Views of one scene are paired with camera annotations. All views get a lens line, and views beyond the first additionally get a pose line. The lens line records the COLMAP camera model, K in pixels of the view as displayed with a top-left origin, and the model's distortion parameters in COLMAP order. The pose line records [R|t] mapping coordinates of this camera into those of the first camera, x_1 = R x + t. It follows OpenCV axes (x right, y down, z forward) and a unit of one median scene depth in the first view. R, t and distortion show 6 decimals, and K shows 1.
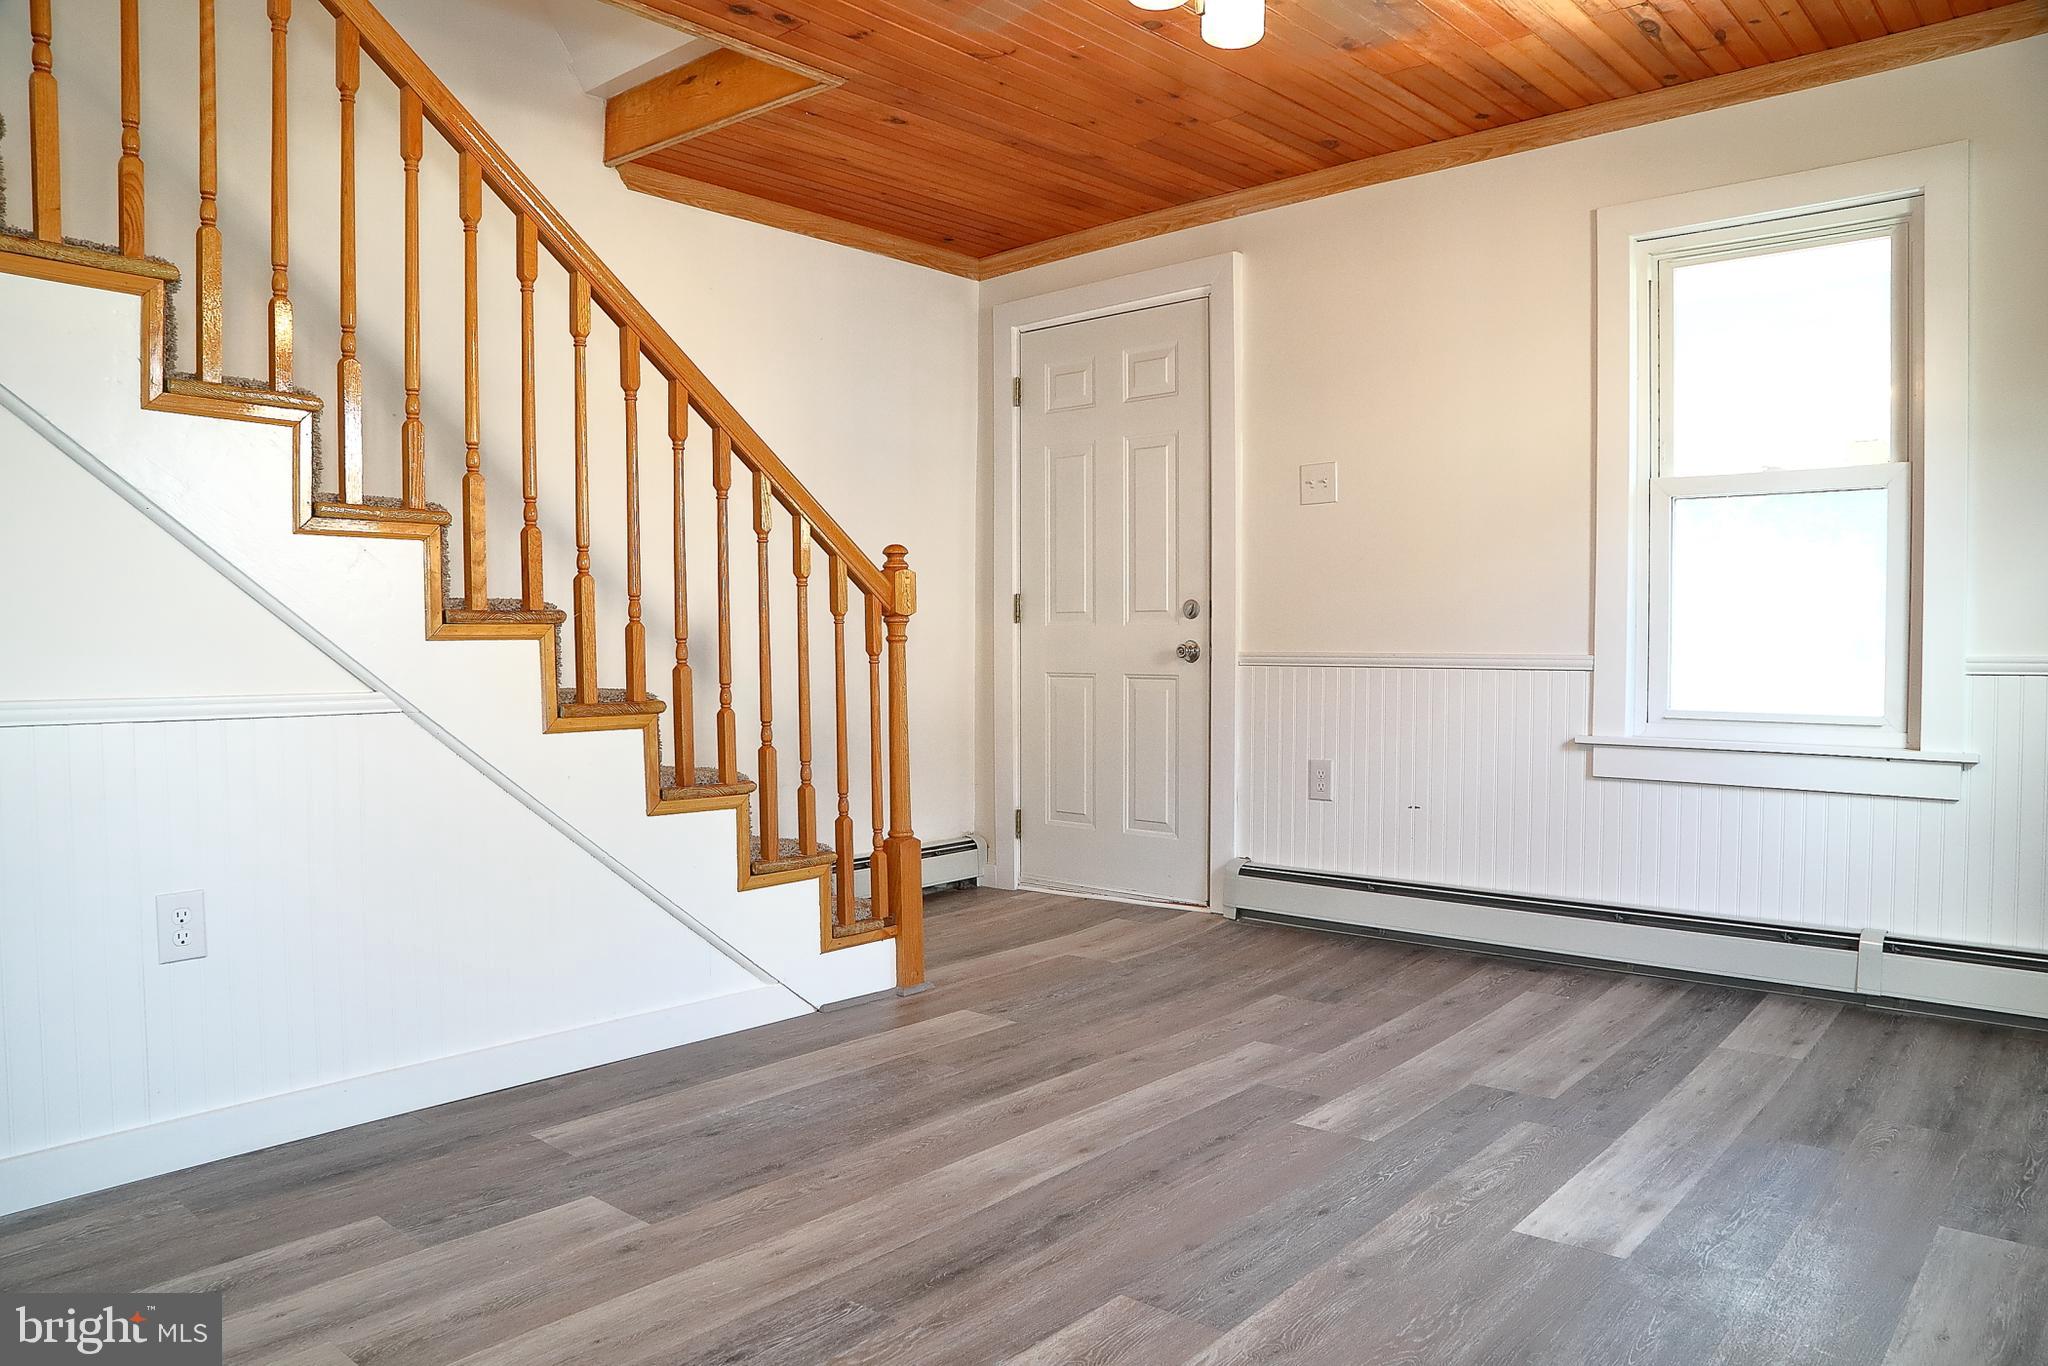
lens RADIAL K [[1398.6, 0, 1013.8], [0, 1398.6, 674.2], [0, 0, 1]] dist [-0.118054, 0.061016]
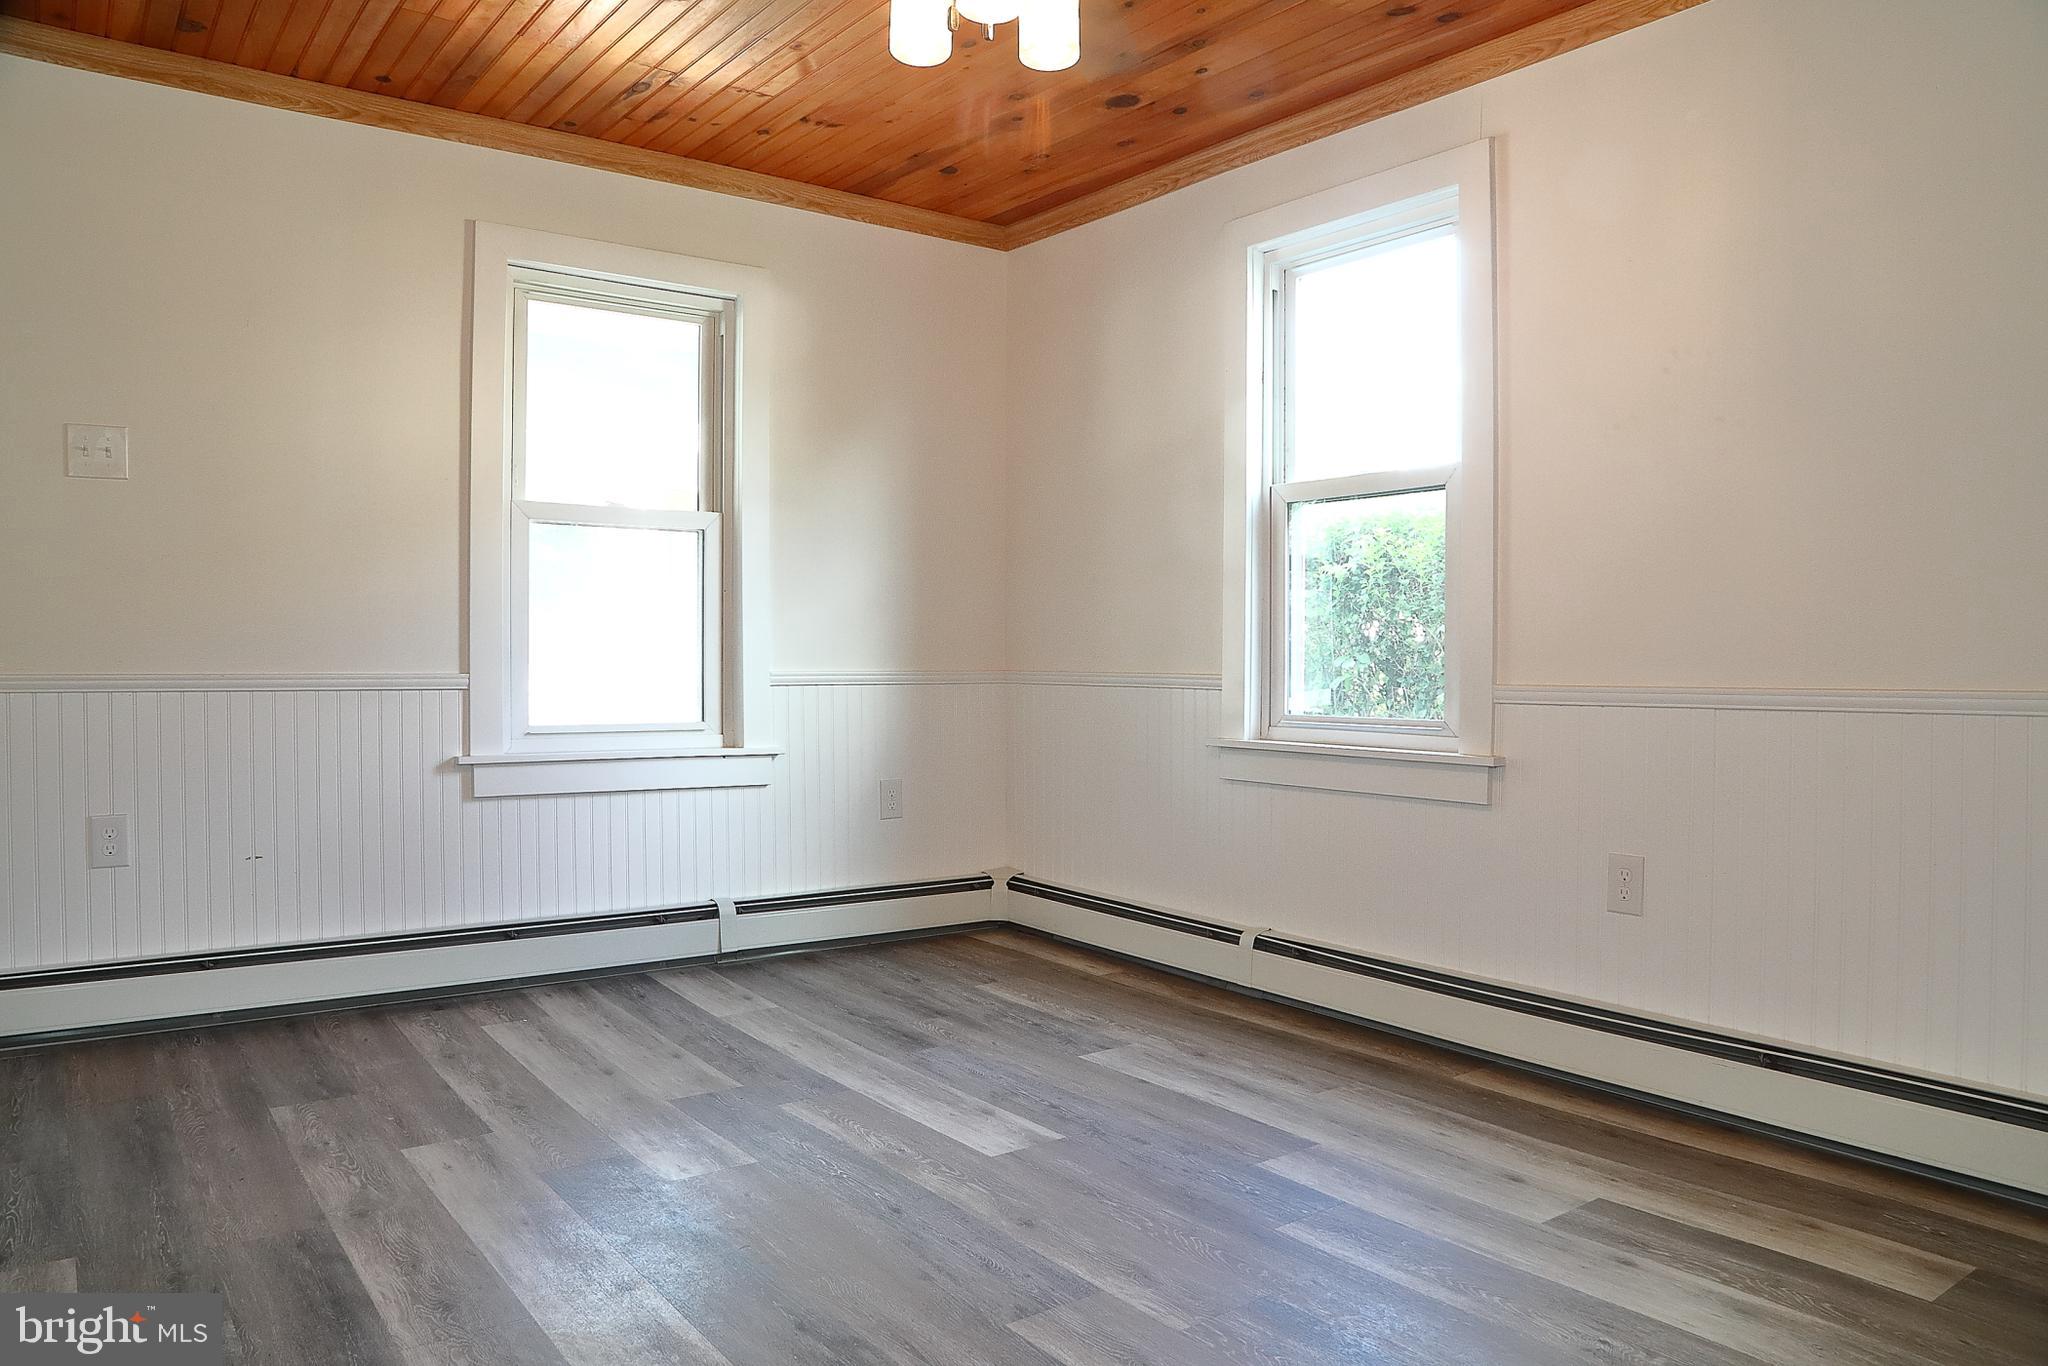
lens RADIAL K [[1398.6, 0, 1034.6], [0, 1398.6, 688.3], [0, 0, 1]] dist [-0.118054, 0.061016]
pose [[0.204921, -0.014847, 0.978666, -0.594200], [0.022164, 0.999699, 0.010526, -0.006609], [-0.978528, 0.019534, 0.205188, 0.530797]]
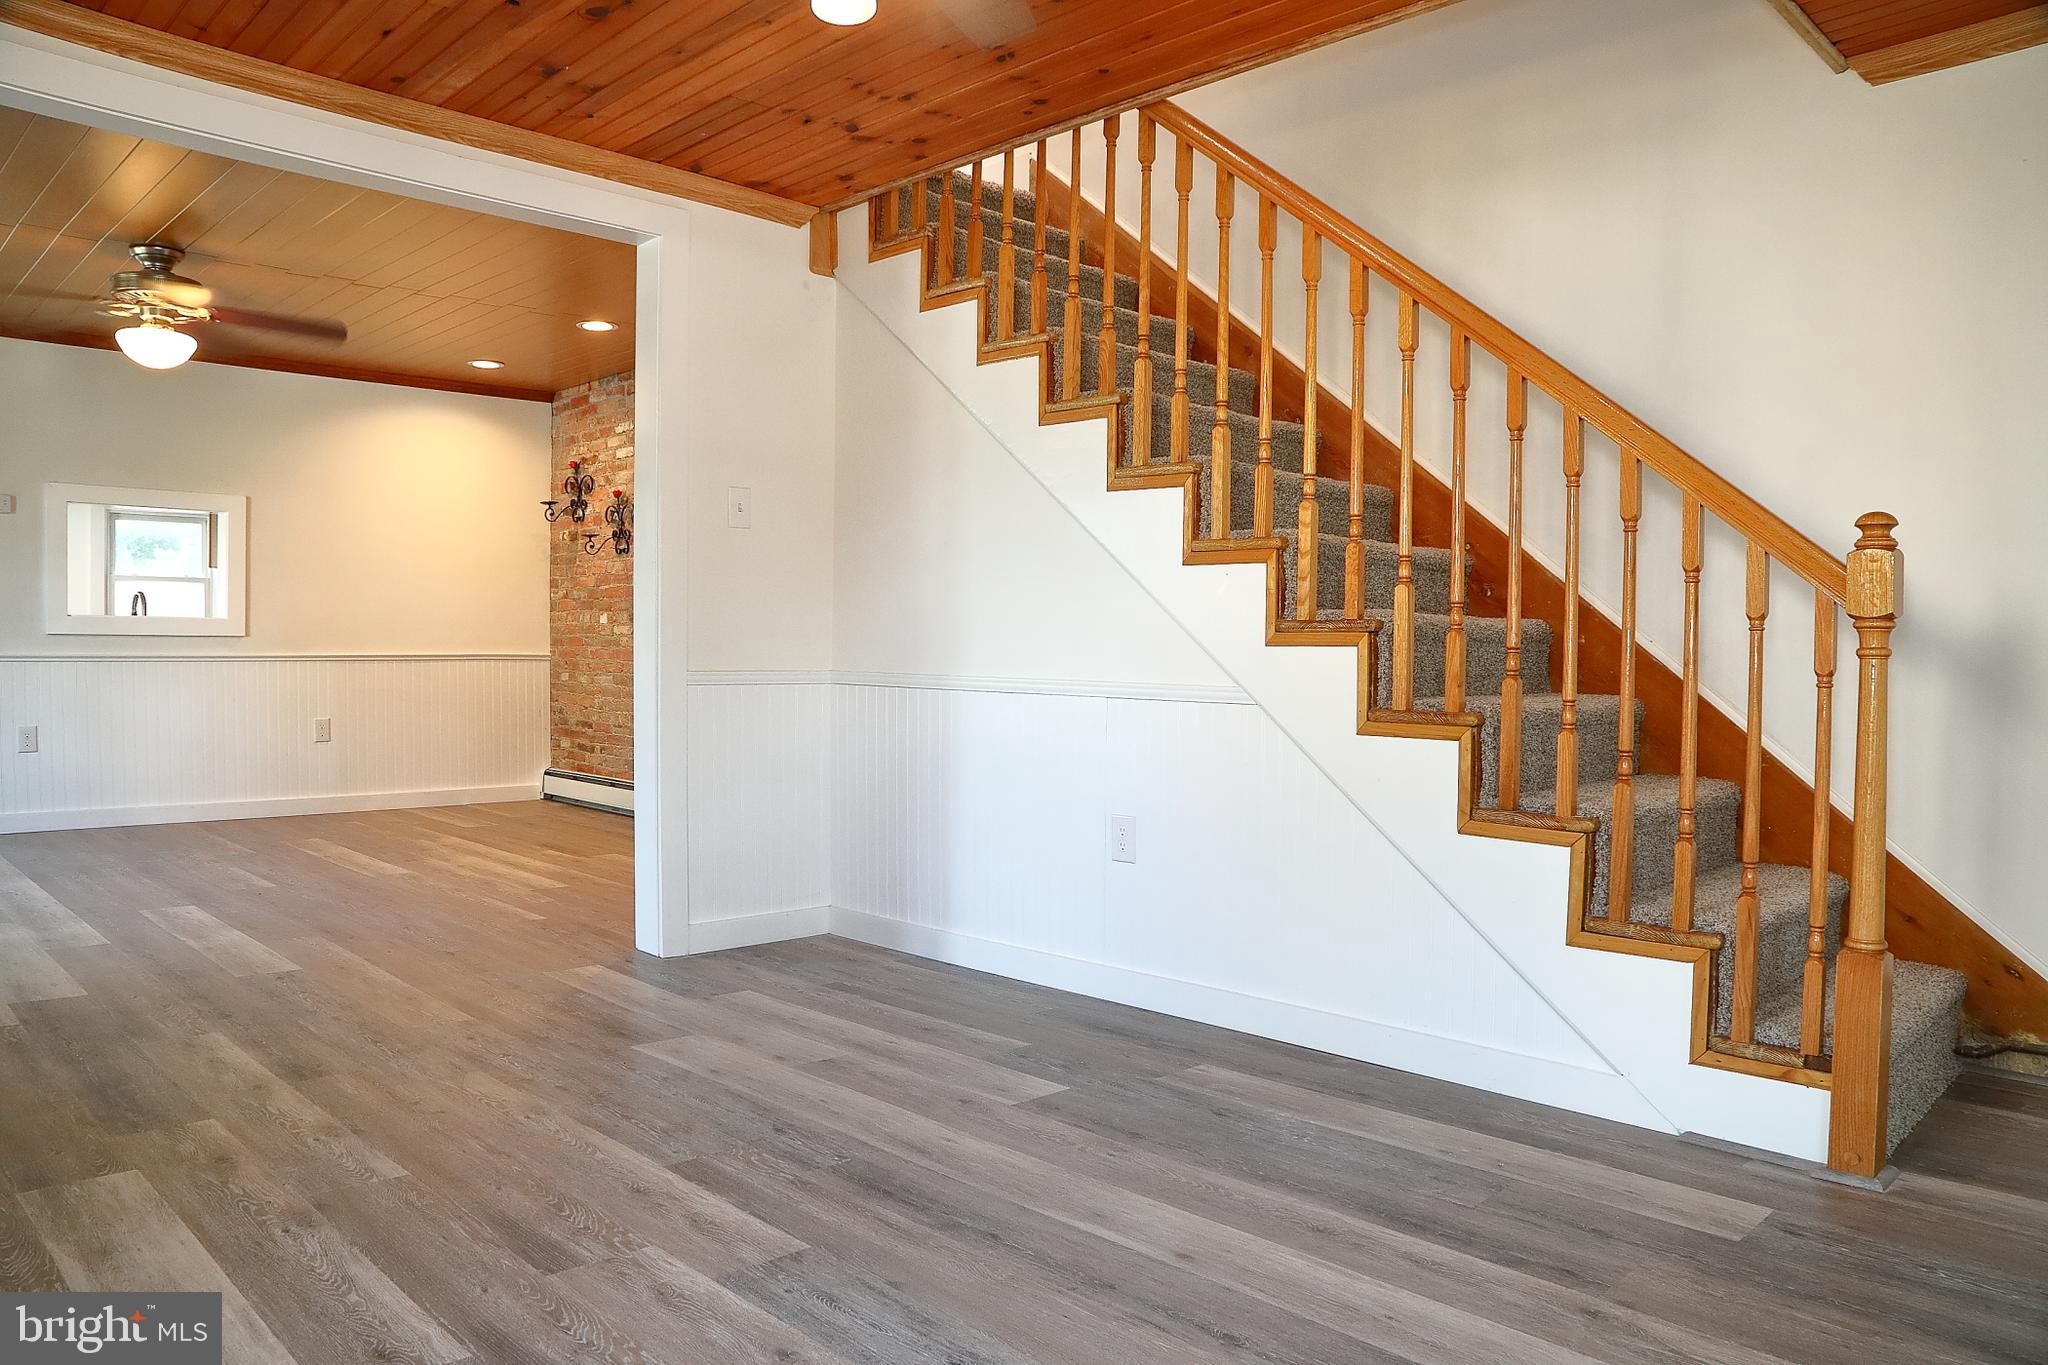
lens RADIAL K [[1398.6, 0, 1017.9], [0, 1398.6, 703.0], [0, 0, 1]] dist [-0.118054, 0.061016]
pose [[-0.073767, 0.035492, -0.996644, 0.771158], [-0.040359, 0.998442, 0.038543, -0.012916], [0.996459, 0.043067, -0.072219, 0.839941]]
